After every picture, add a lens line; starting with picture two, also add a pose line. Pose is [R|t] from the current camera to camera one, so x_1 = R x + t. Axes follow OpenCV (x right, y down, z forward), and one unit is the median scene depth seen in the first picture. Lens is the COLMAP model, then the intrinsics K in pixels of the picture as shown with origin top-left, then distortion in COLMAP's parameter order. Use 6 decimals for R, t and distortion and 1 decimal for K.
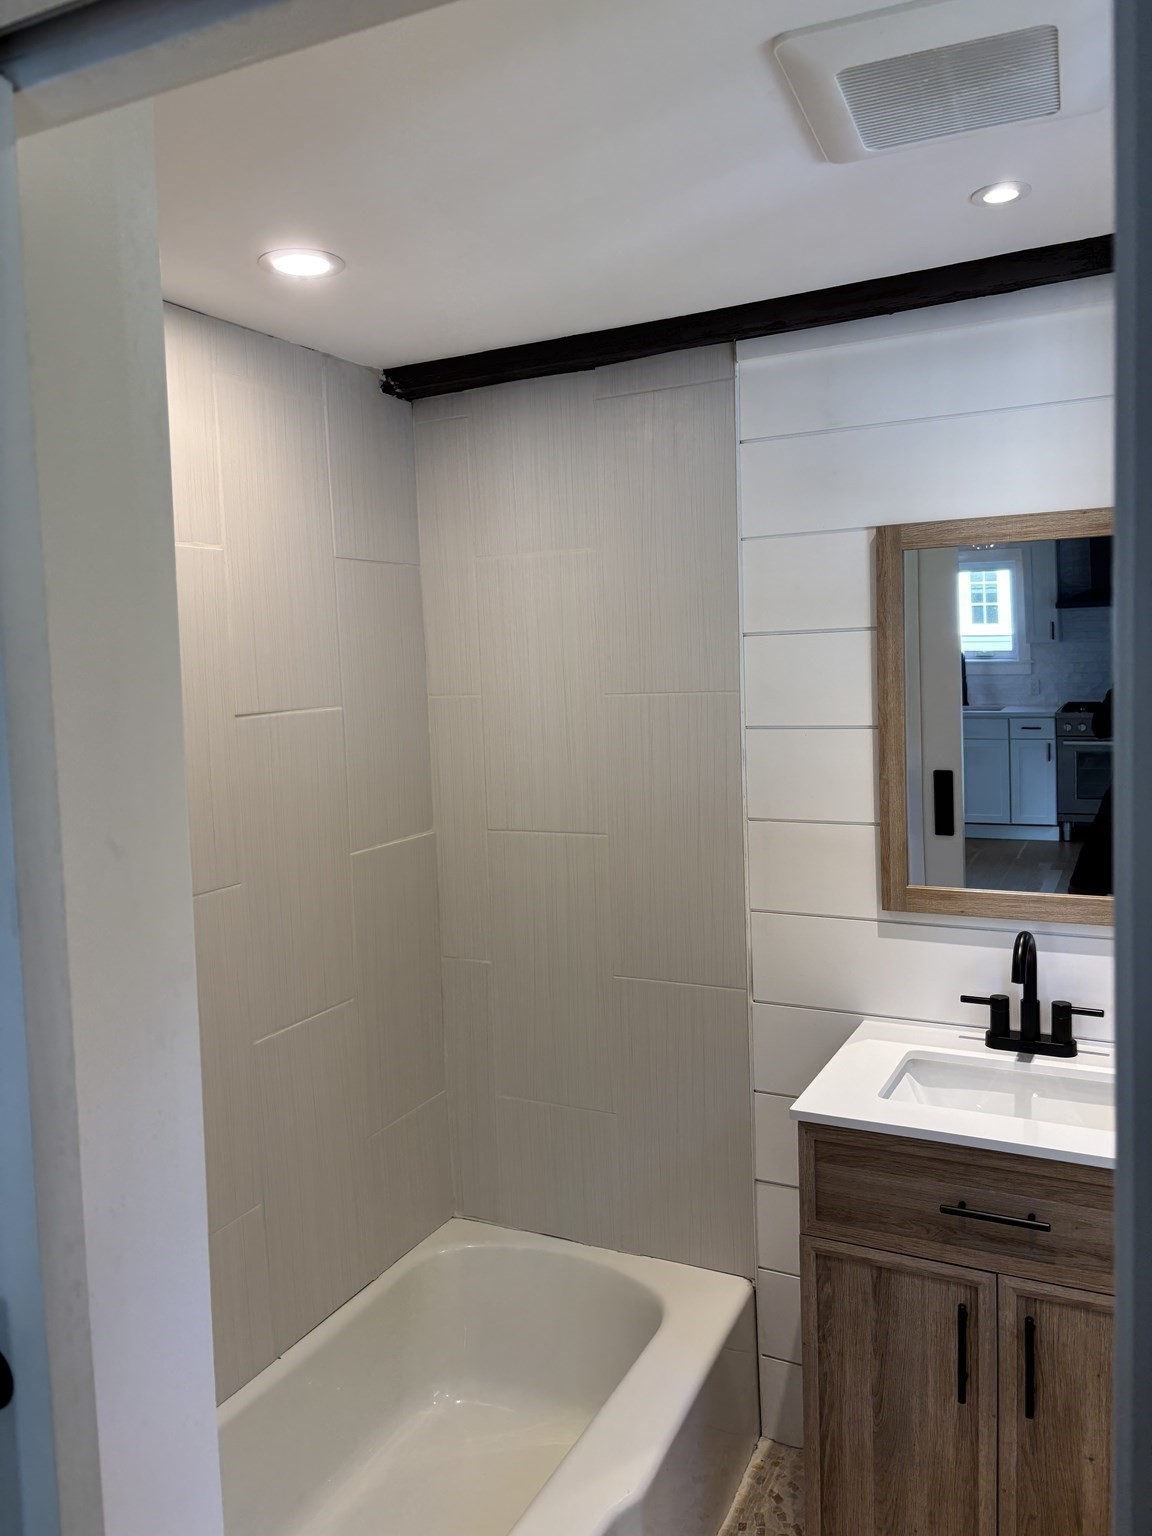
lens RADIAL K [[1160.6, 0, 576.5], [0, 1160.6, 750.3], [0, 0, 1]] dist [0.045807, -0.072331]
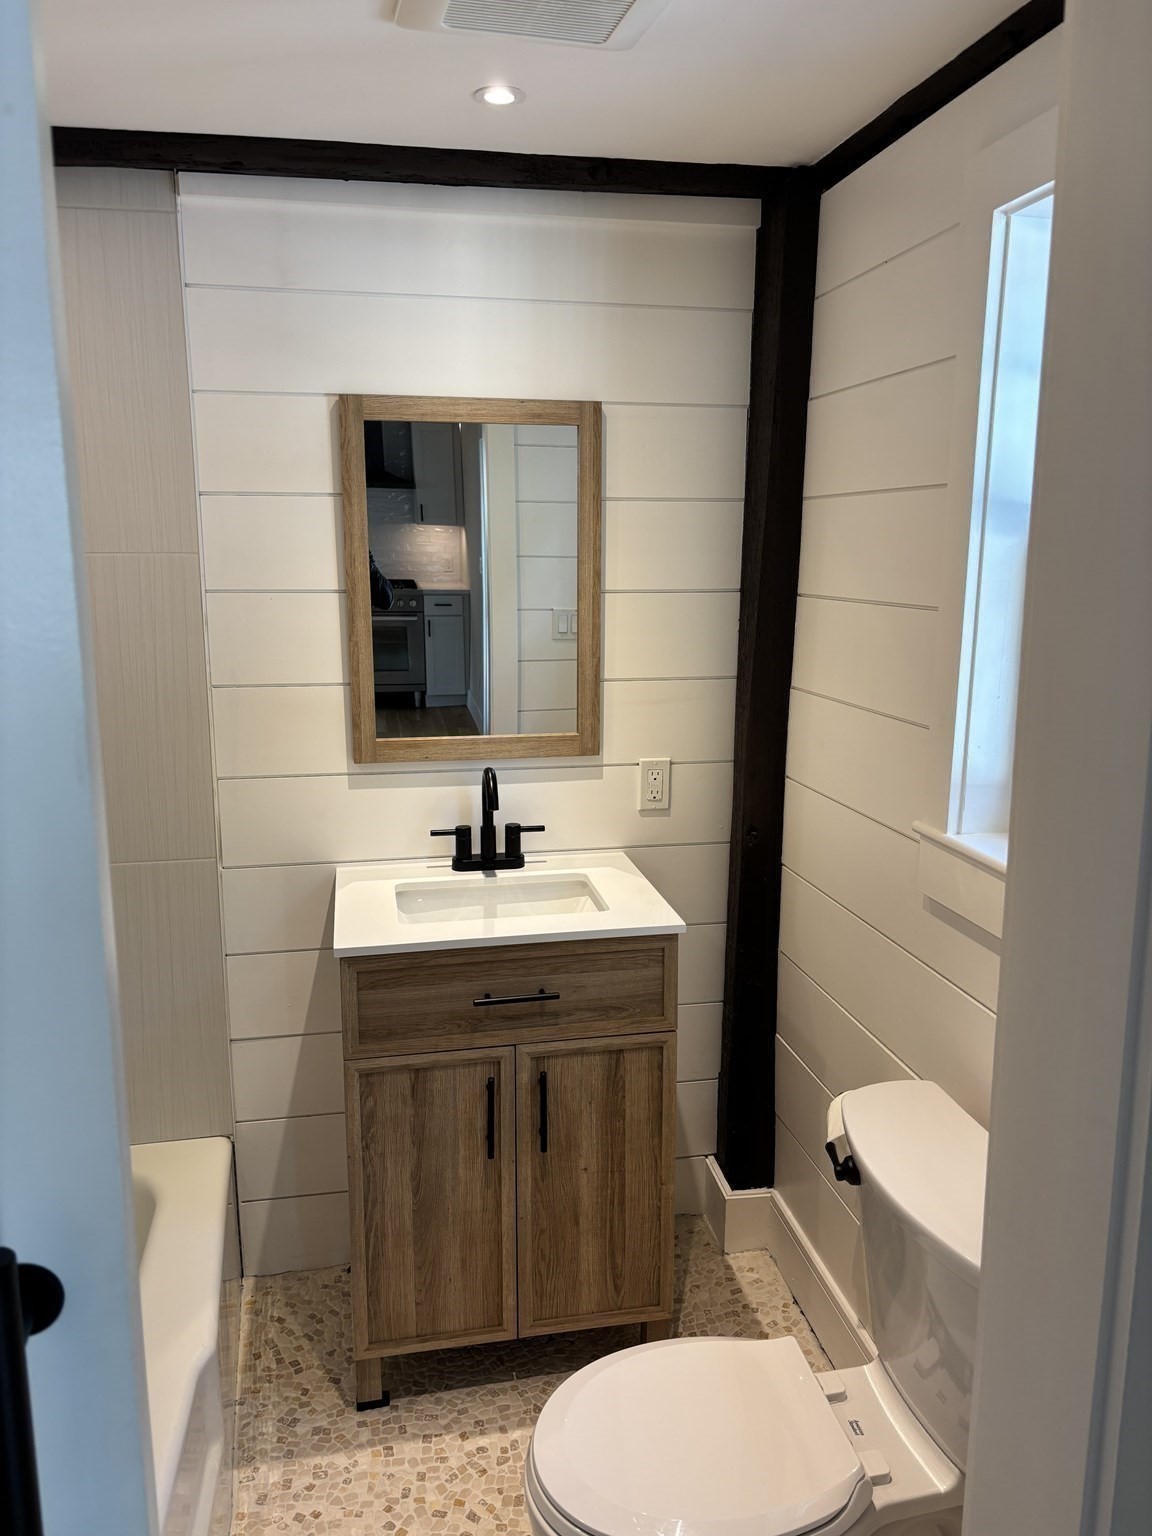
lens RADIAL K [[1145.8, 0, 576.0], [0, 1145.8, 768.0], [0, 0, 1]] dist [0.004404, -0.001703]
pose [[0.773989, -0.088383, 0.627000, -0.280529], [0.021187, 0.993271, 0.113860, 0.029611], [-0.632844, -0.074842, 0.770653, 0.068587]]
